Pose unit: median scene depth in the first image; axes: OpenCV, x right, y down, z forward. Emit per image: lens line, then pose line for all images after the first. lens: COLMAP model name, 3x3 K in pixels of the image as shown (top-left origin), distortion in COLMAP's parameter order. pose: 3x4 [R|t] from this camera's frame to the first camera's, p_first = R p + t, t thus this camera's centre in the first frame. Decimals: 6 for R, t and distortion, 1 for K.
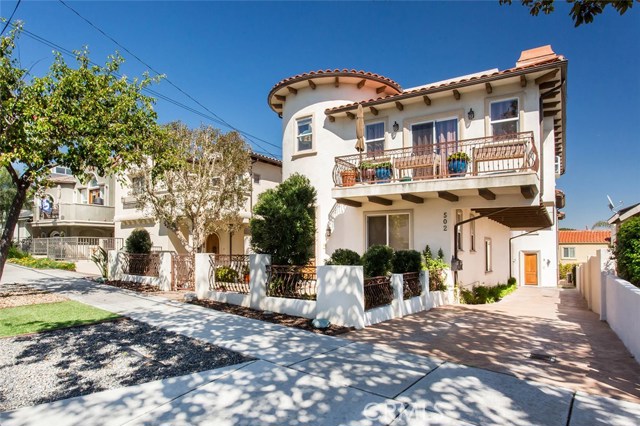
lens RADIAL K [[383.2, 0, 306.6], [0, 383.2, 238.1], [0, 0, 1]] dist [-0.018987, 0.002424]
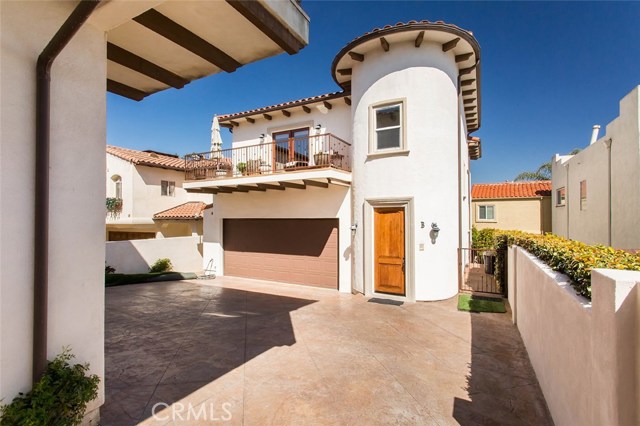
lens RADIAL K [[300.7, 0, 323.4], [0, 300.7, 214.6], [0, 0, 1]] dist [-0.007513, 0.006005]
pose [[0.993759, -0.009795, 0.111116, 1.277734], [0.007055, 0.999662, 0.025025, 0.102764], [-0.111323, -0.024085, 0.993492, 1.868276]]
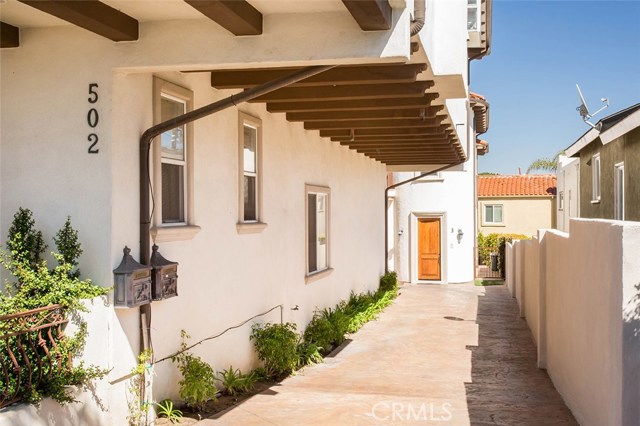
lens RADIAL K [[695.2, 0, 323.6], [0, 695.2, 210.9], [0, 0, 1]] dist [-0.059608, 0.000000]
pose [[0.934050, -0.011414, 0.356959, 0.333160], [0.000072, 0.999495, 0.031772, 0.004280], [-0.357142, -0.029651, 0.933579, 0.493274]]
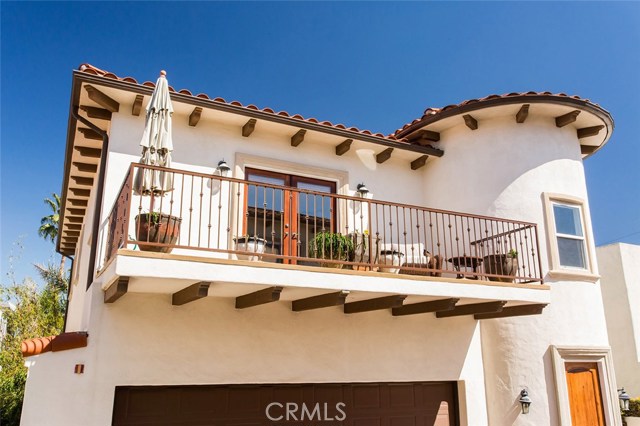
lens RADIAL K [[538.9, 0, 317.3], [0, 538.9, 211.3], [0, 0, 1]] dist [-0.025939, 0.036135]
pose [[0.494873, 0.231260, 0.837627, 0.606205], [-0.028685, 0.967759, -0.250240, 0.097928], [-0.868492, 0.099810, 0.485551, 2.504961]]
